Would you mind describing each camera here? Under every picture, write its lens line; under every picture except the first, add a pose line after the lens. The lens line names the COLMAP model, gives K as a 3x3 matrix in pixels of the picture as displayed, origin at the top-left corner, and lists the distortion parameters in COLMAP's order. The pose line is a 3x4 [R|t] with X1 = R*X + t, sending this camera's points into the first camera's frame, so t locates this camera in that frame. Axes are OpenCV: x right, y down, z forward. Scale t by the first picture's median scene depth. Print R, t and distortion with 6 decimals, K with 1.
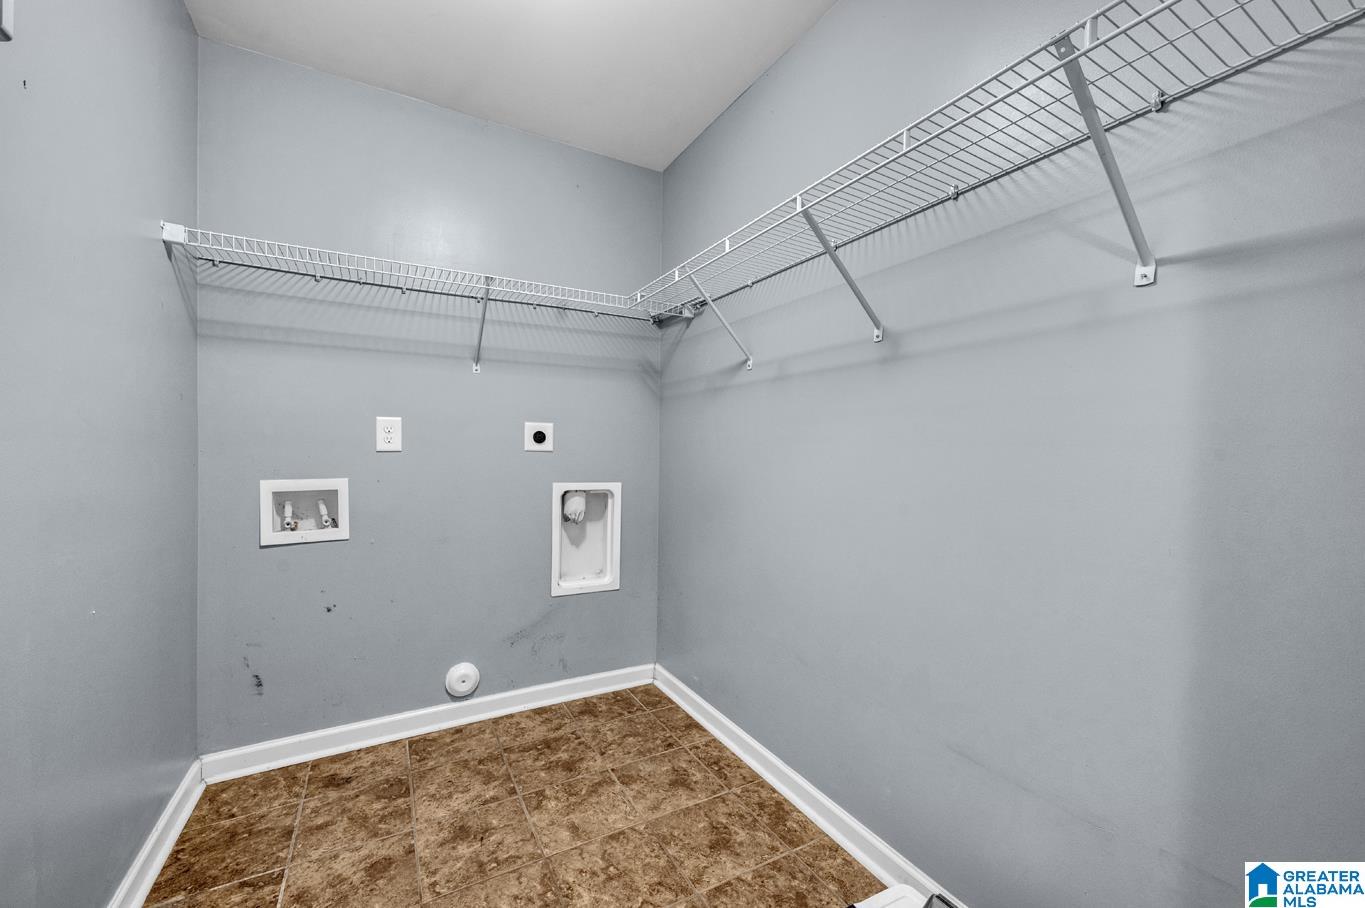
lens RADIAL K [[539.6, 0, 681.6], [0, 539.6, 457.9], [0, 0, 1]] dist [0.000087, -0.000033]
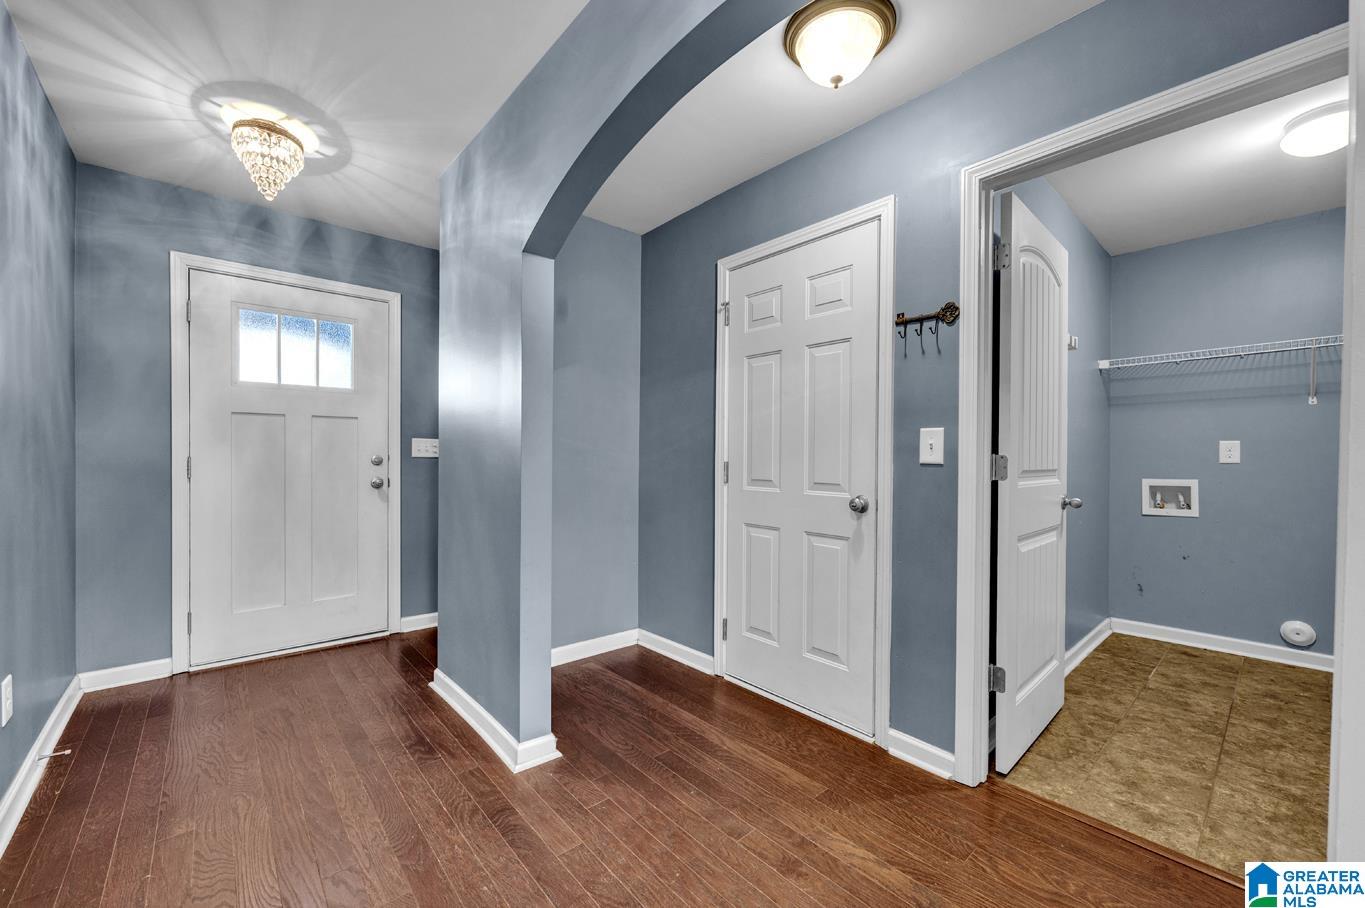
lens RADIAL K [[539.6, 0, 681.6], [0, 539.6, 457.9], [0, 0, 1]] dist [0.000087, -0.000033]
pose [[0.214225, -0.009192, -0.976741, 0.676954], [-0.016166, 0.999785, -0.012955, 0.018638], [0.976651, 0.018566, 0.214030, -0.923967]]
